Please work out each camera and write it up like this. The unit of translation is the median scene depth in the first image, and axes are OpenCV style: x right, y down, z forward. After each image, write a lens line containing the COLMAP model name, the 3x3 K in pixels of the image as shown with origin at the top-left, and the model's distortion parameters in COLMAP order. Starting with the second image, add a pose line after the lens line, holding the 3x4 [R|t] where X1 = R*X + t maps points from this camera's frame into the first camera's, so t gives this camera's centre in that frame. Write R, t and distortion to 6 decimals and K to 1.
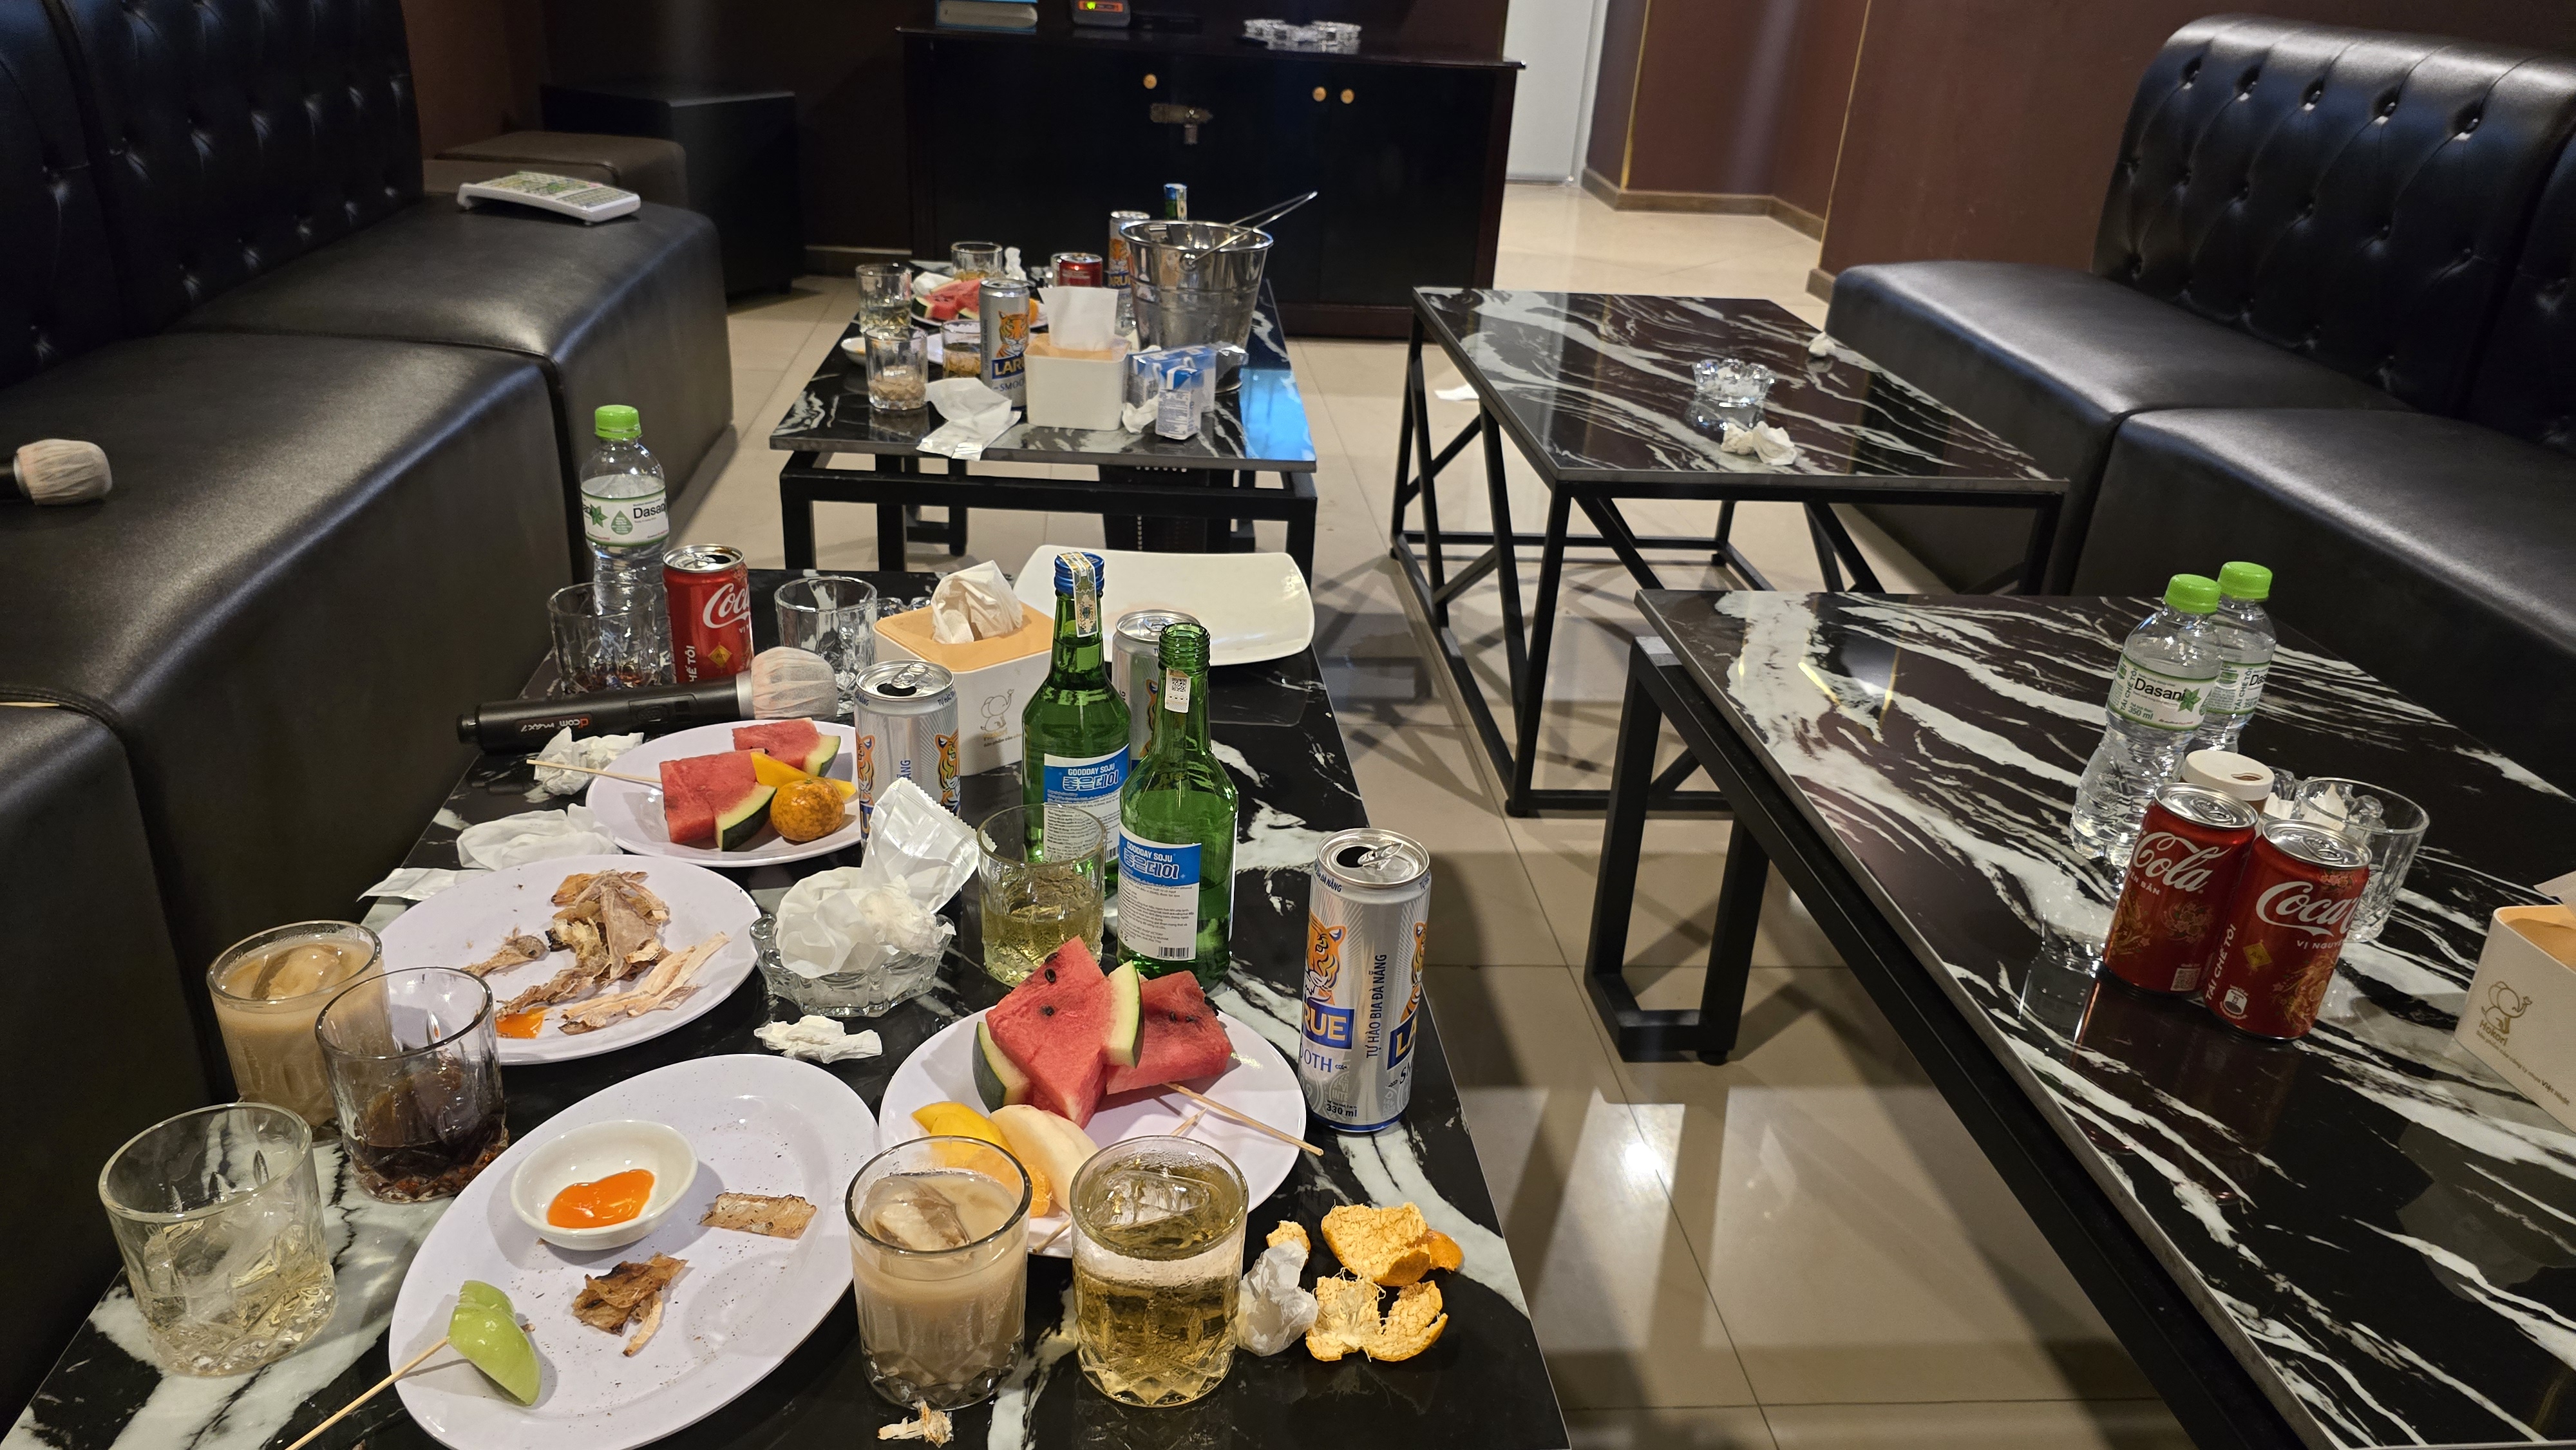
lens RADIAL K [[1690.0, 0, 1288.0], [0, 1690.0, 725.0], [0, 0, 1]] dist [0.046039, -0.042091]
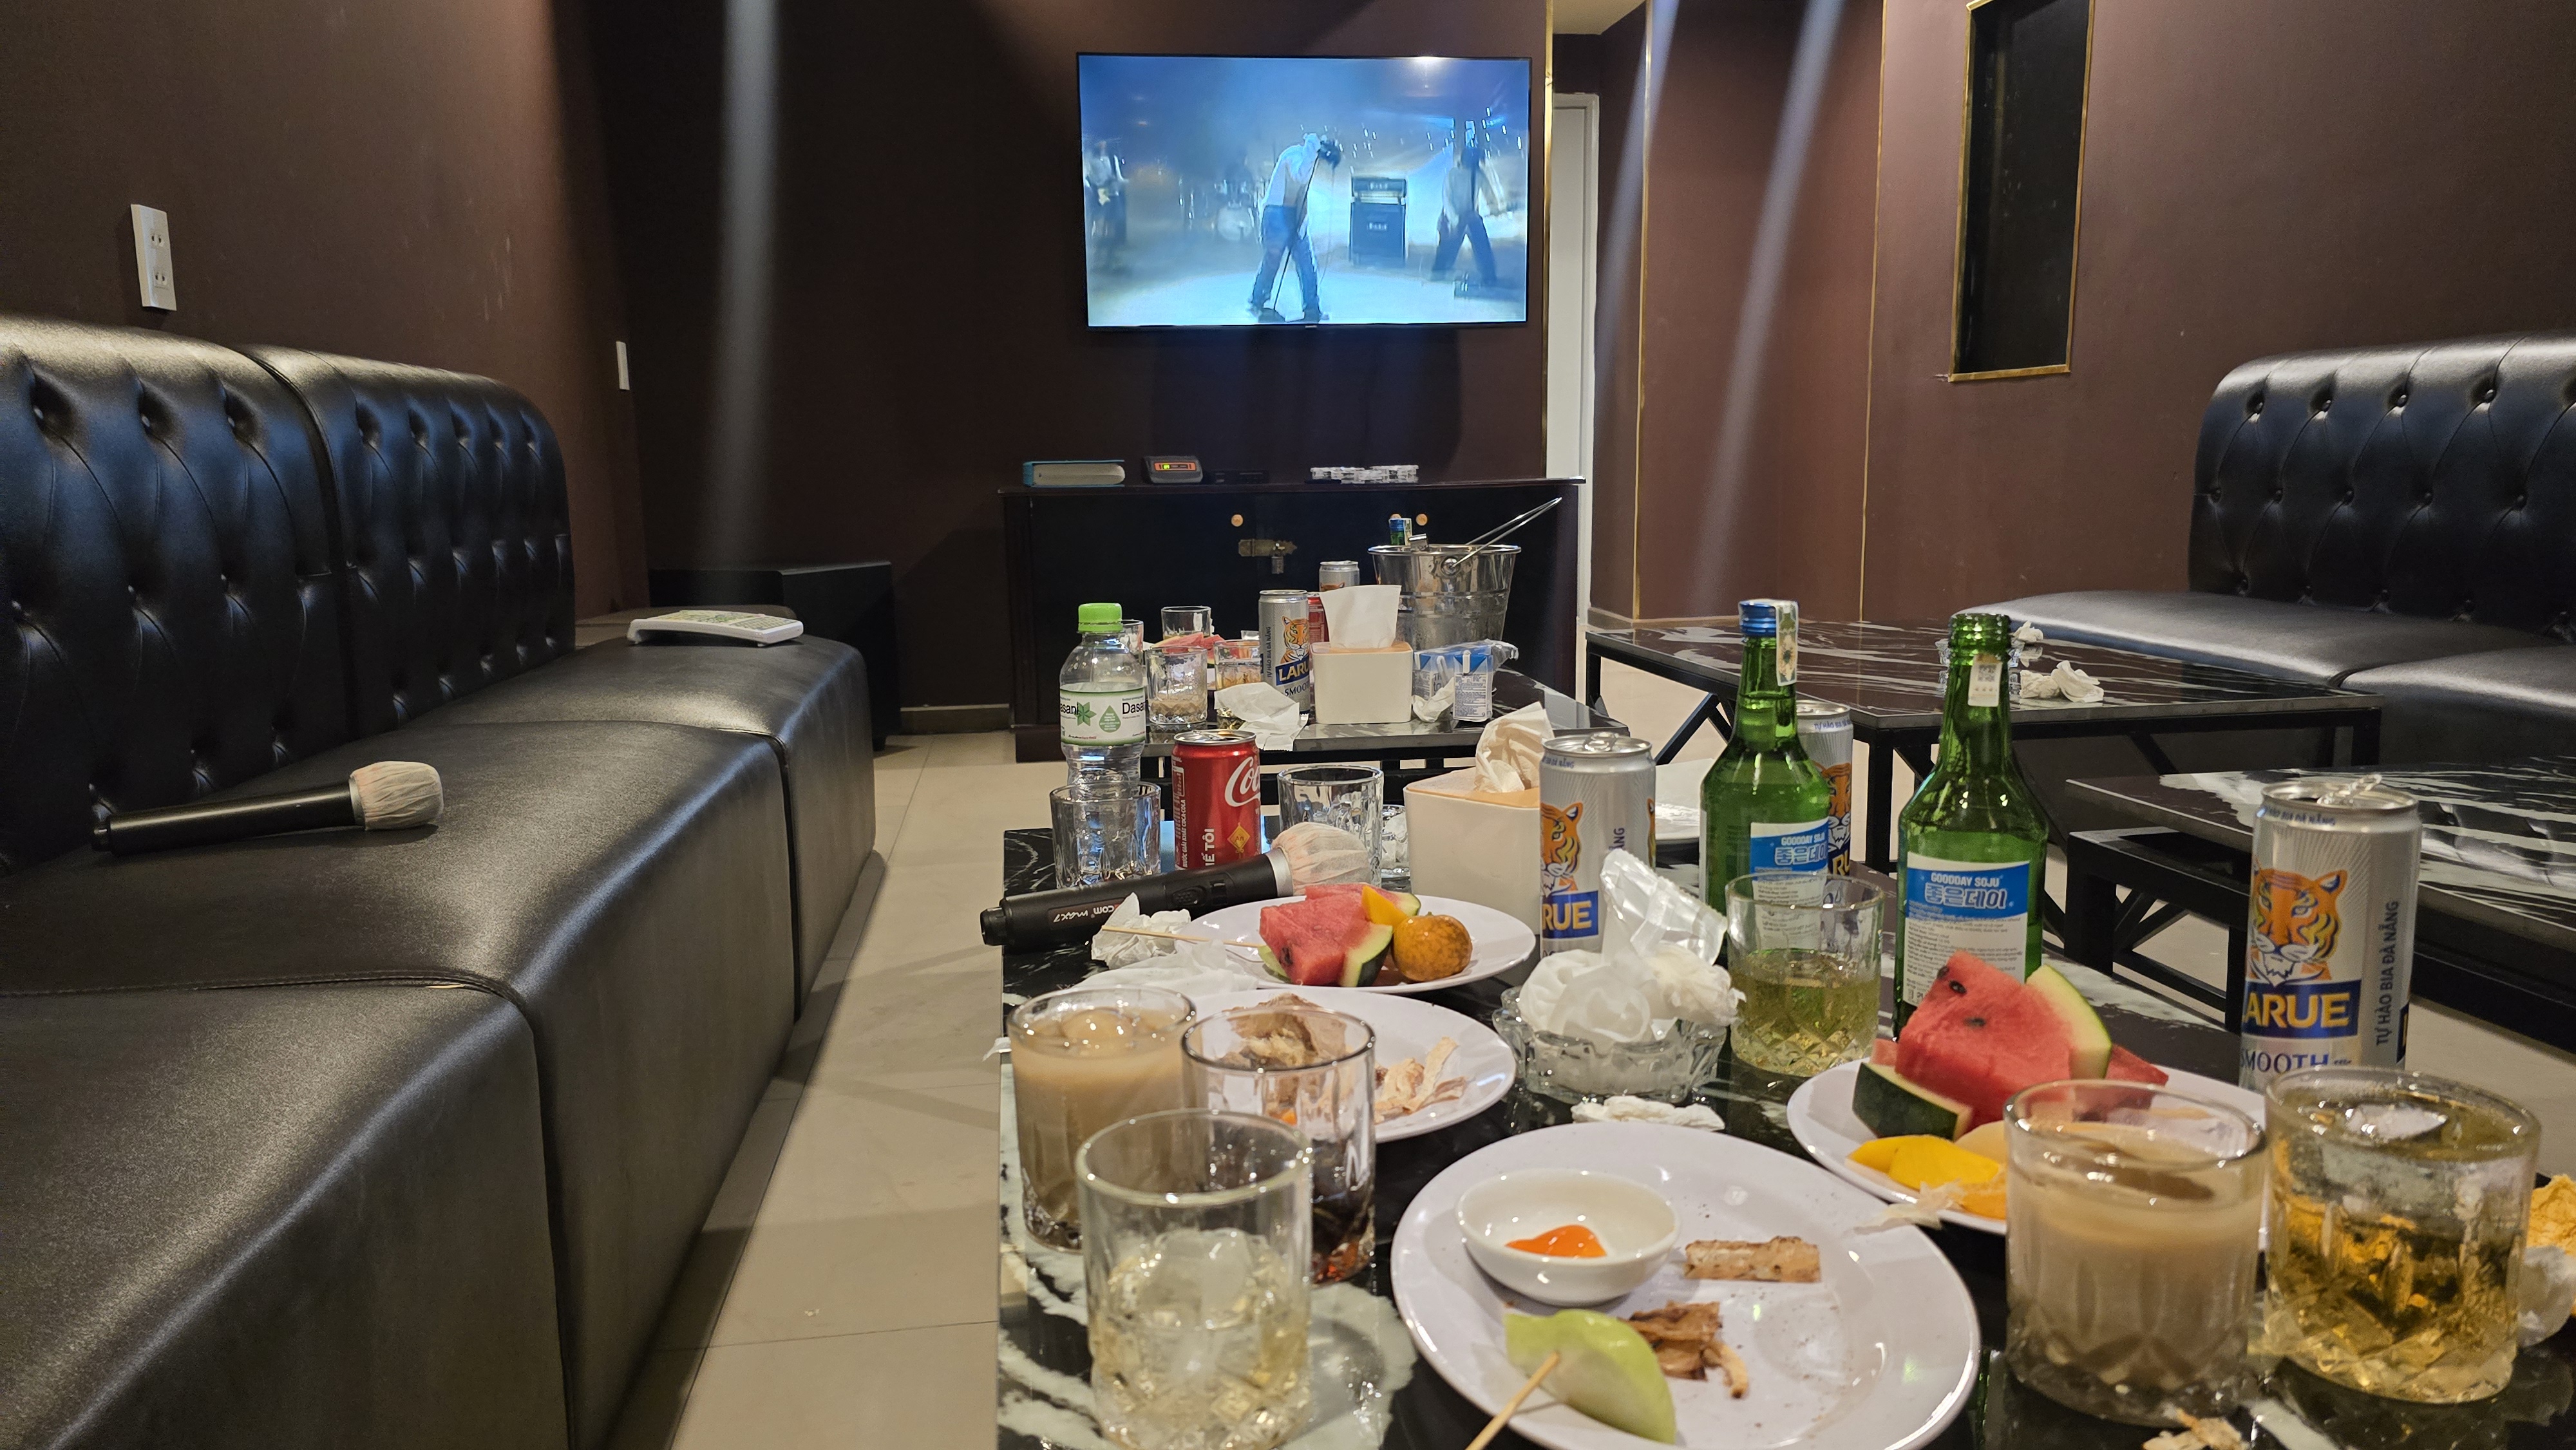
lens RADIAL K [[1676.6, 0, 1274.9], [0, 1676.6, 736.0], [0, 0, 1]] dist [0.089576, -0.100973]
pose [[0.996101, -0.080353, 0.036427, -0.270134], [0.087440, 0.954098, -0.286446, 0.131267], [-0.011738, 0.288515, 0.957404, 0.092586]]
